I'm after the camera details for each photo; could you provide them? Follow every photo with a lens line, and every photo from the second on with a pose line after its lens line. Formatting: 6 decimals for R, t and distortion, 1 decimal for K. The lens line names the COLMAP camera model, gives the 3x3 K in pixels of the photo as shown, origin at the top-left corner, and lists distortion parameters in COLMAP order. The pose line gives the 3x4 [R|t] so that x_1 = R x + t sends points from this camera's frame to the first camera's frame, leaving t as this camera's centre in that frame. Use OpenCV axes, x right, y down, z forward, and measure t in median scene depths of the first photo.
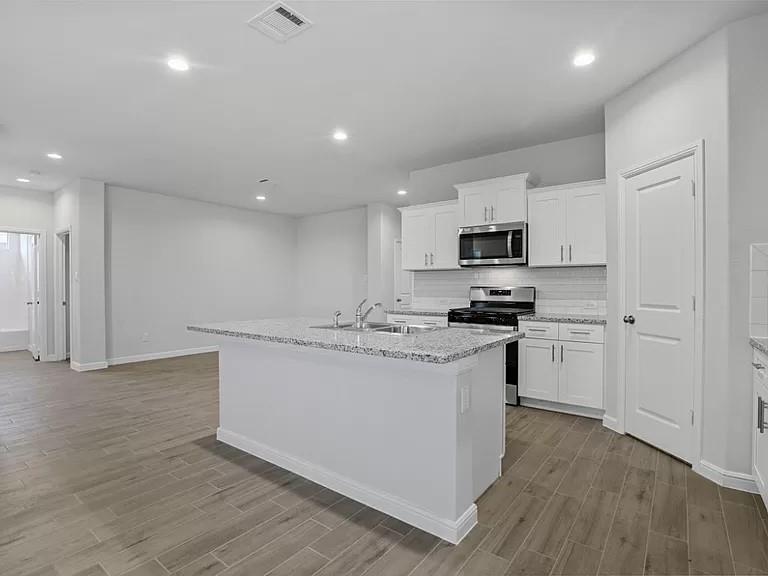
lens RADIAL K [[395.4, 0, 387.6], [0, 395.4, 288.6], [0, 0, 1]] dist [-0.026247, 0.000128]
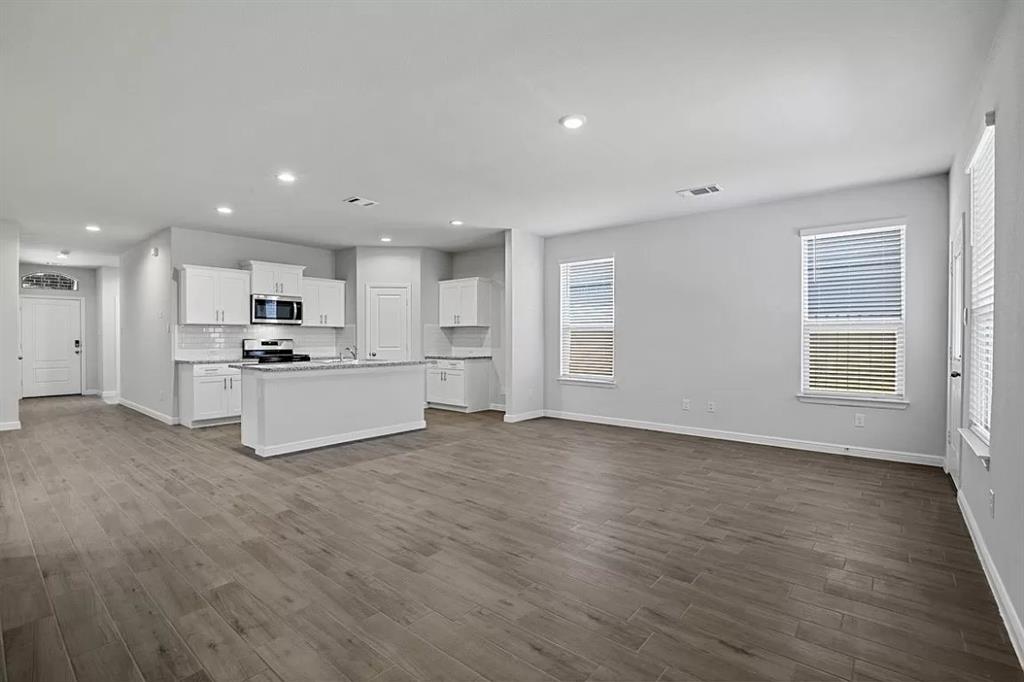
lens RADIAL K [[468.4, 0, 512.0], [0, 468.4, 341.0], [0, 0, 1]] dist [-0.019016, 0.000292]
pose [[0.048692, -0.003523, 0.998808, -1.657529], [0.006841, 0.999972, 0.003194, 0.003242], [-0.998790, 0.006677, 0.048715, 0.096525]]
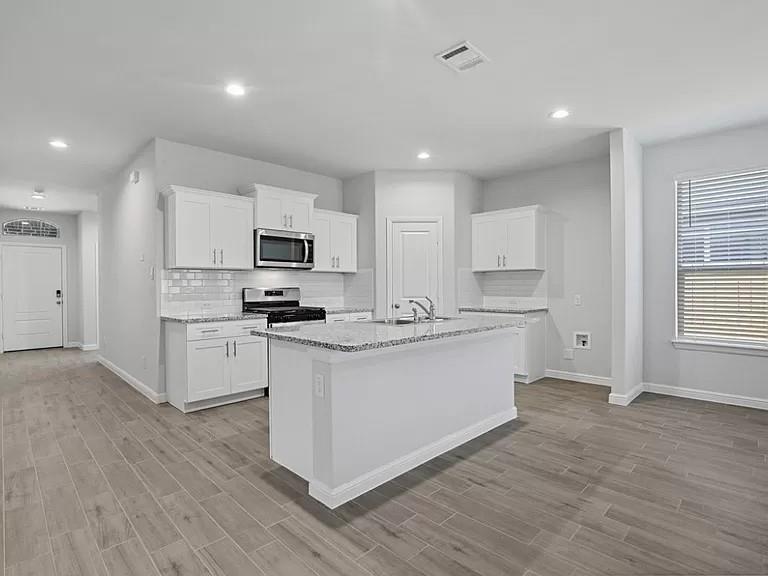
lens RADIAL K [[395.4, 0, 387.6], [0, 395.4, 288.6], [0, 0, 1]] dist [-0.026247, 0.000128]
pose [[0.133542, -0.004925, 0.991031, -0.949467], [0.011951, 0.999923, 0.003359, -0.002707], [-0.990971, 0.011395, 0.133591, 0.697628]]
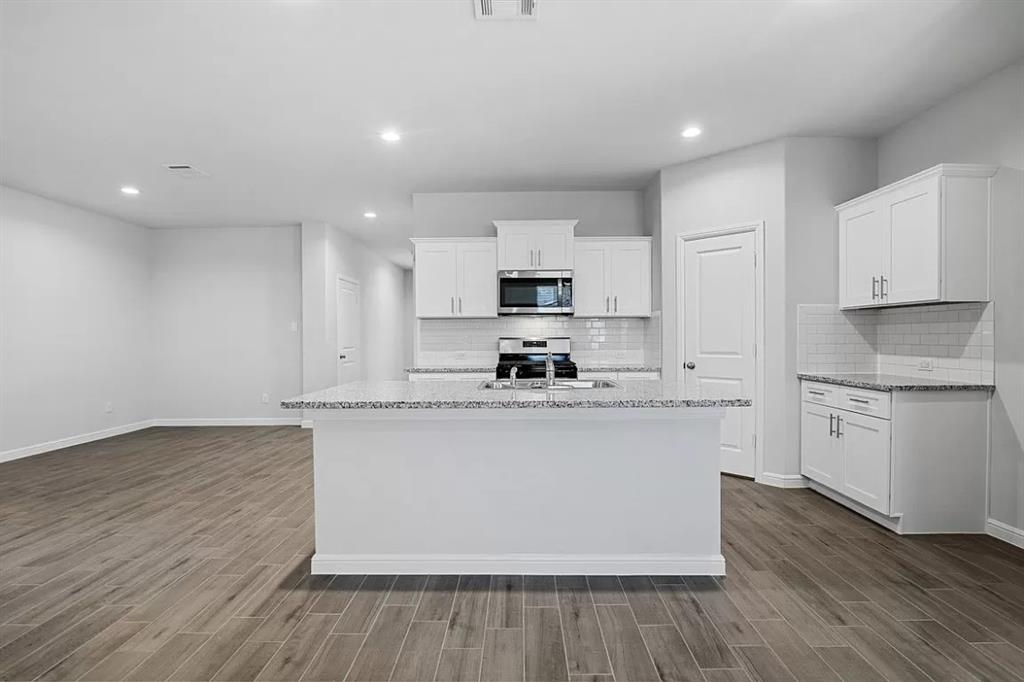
lens RADIAL K [[491.8, 0, 515.5], [0, 491.8, 341.7], [0, 0, 1]] dist [-0.024300, 0.000006]
pose [[0.805218, -0.009632, 0.592901, -0.550190], [0.008430, 0.999953, 0.004796, -0.001264], [-0.592920, 0.001137, 0.805261, 0.131091]]
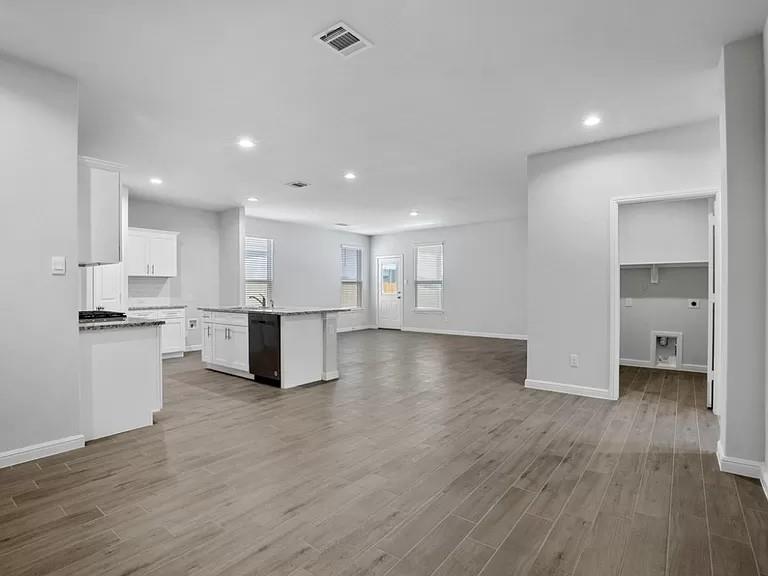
lens RADIAL K [[395.4, 0, 387.6], [0, 395.4, 288.6], [0, 0, 1]] dist [-0.026247, 0.000128]
pose [[-0.999951, 0.005899, 0.007933, -0.569062], [0.005962, 0.999951, 0.007891, -0.010761], [-0.007886, 0.007938, -0.999937, 2.328661]]
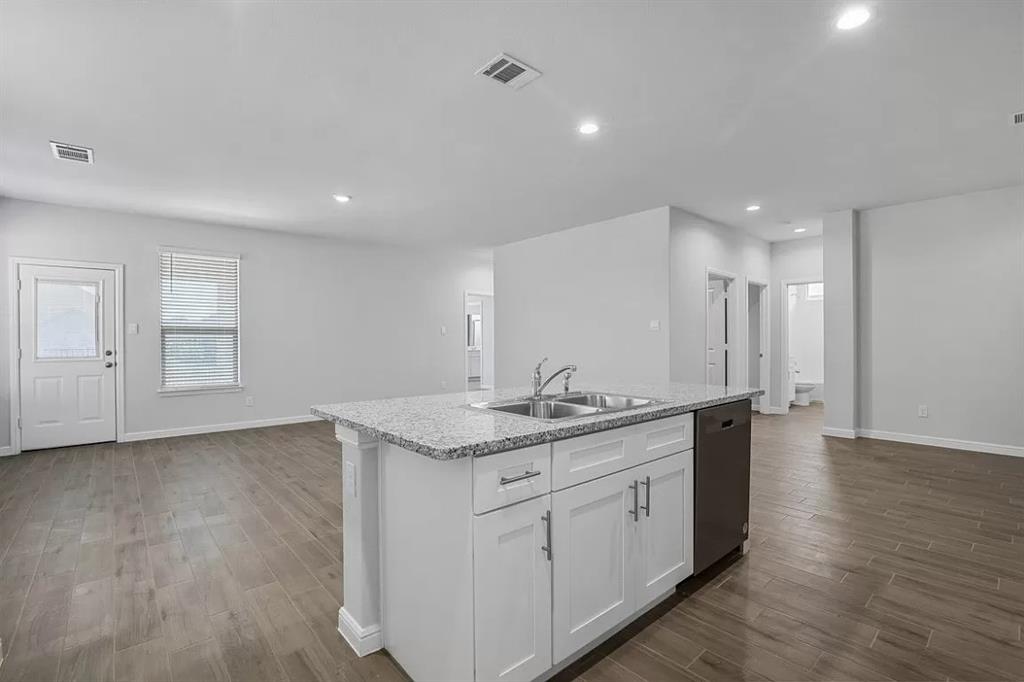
lens RADIAL K [[468.4, 0, 512.0], [0, 468.4, 341.0], [0, 0, 1]] dist [-0.019016, 0.000292]
pose [[-0.210503, 0.006351, -0.977573, 0.572689], [-0.000679, 0.999978, 0.006643, -0.006286], [0.977593, 0.002062, -0.210494, 0.817020]]
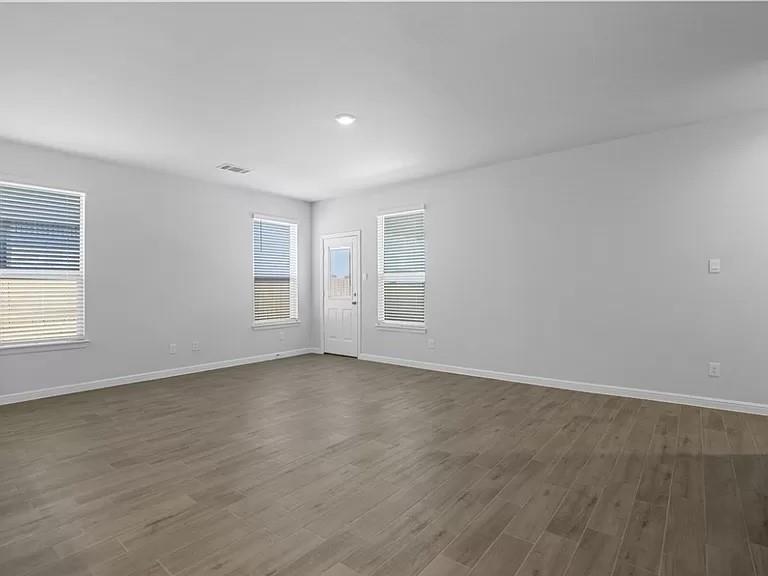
lens RADIAL K [[395.4, 0, 387.6], [0, 395.4, 288.6], [0, 0, 1]] dist [-0.026247, 0.000128]
pose [[-0.999604, 0.009044, 0.026629, -0.839264], [0.009318, 0.999905, 0.010178, -0.000871], [-0.026534, 0.010423, -0.999594, 1.047884]]
